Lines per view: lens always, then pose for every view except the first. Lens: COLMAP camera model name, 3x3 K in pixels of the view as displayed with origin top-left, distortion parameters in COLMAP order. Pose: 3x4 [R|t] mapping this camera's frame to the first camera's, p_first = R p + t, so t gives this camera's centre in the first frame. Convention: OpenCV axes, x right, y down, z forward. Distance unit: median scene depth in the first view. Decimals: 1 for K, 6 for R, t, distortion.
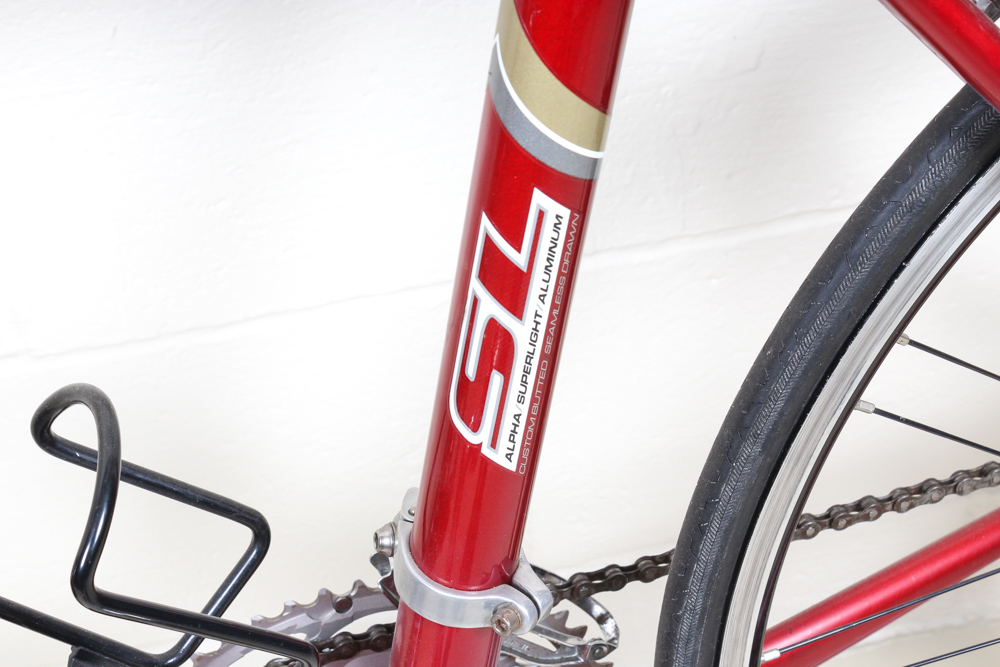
lens RADIAL K [[1977.9, 0, 506.3], [0, 1977.9, 335.1], [0, 0, 1]] dist [-0.012744, 0.000000]
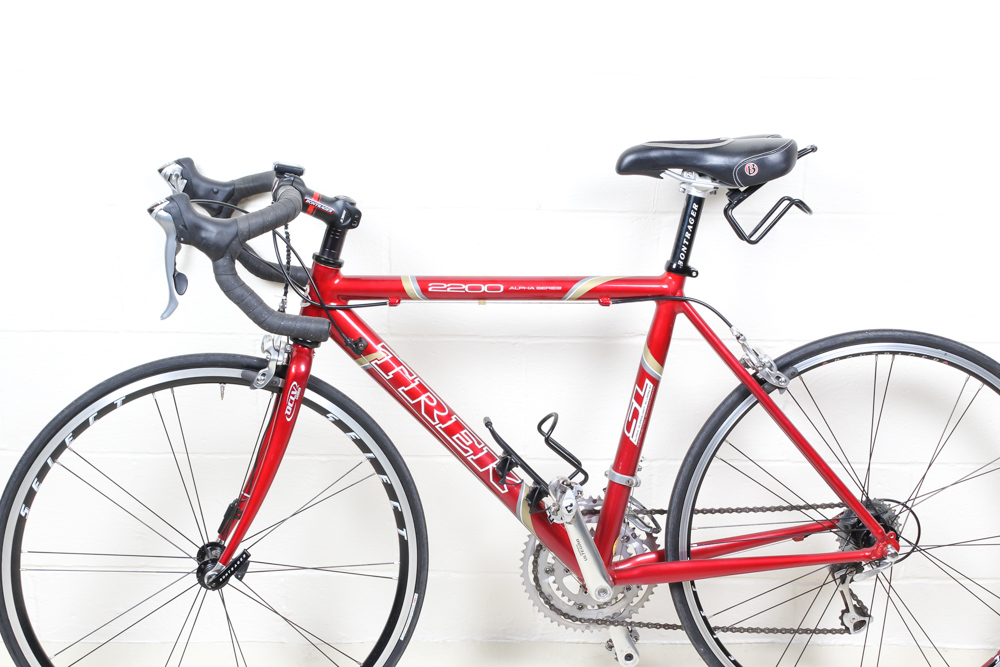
lens RADIAL K [[1691.0, 0, 496.6], [0, 1691.0, 334.9], [0, 0, 1]] dist [-0.043337, 0.000000]
pose [[0.969823, 0.120233, -0.212100, 0.436819], [-0.197909, 0.896292, -0.396853, 1.296791], [0.142389, 0.426854, 0.893041, -2.392554]]
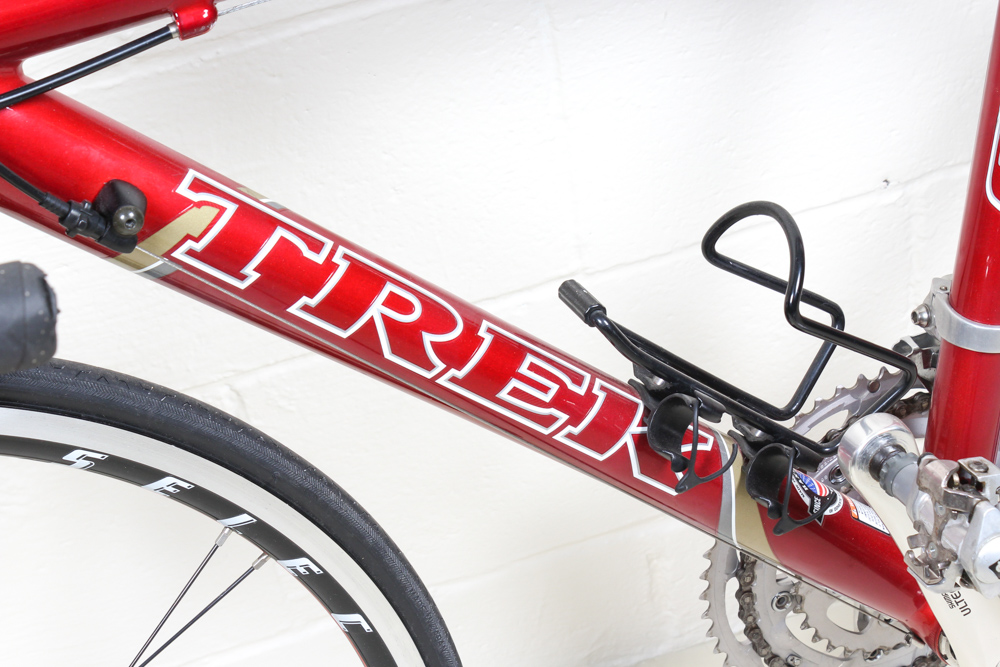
lens RADIAL K [[1977.9, 0, 496.6], [0, 1977.9, 334.6], [0, 0, 1]] dist [-0.012744, 0.000000]
pose [[0.993172, -0.116458, -0.006795, -0.345317], [0.115076, 0.987608, -0.106713, 0.224456], [0.019138, 0.105202, 0.994267, -0.435515]]
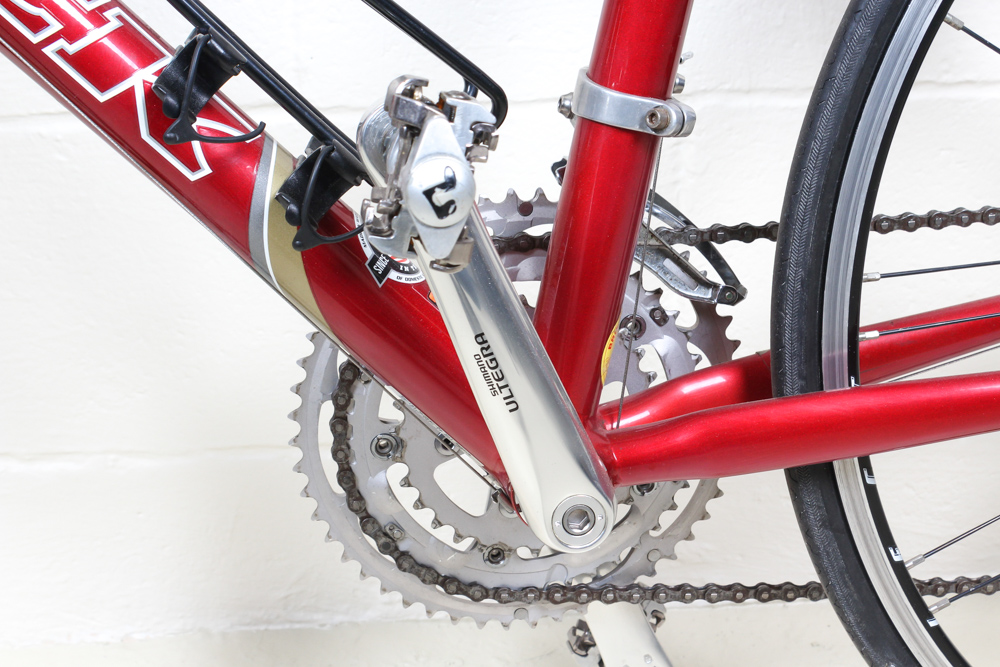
lens RADIAL K [[1691.0, 0, 492.3], [0, 1691.0, 328.0], [0, 0, 1]] dist [-0.043337, 0.000000]
pose [[0.987904, 0.084969, -0.129718, 0.041986], [-0.122306, 0.941196, -0.314946, 0.555201], [0.095329, 0.327002, 0.940203, 0.022330]]
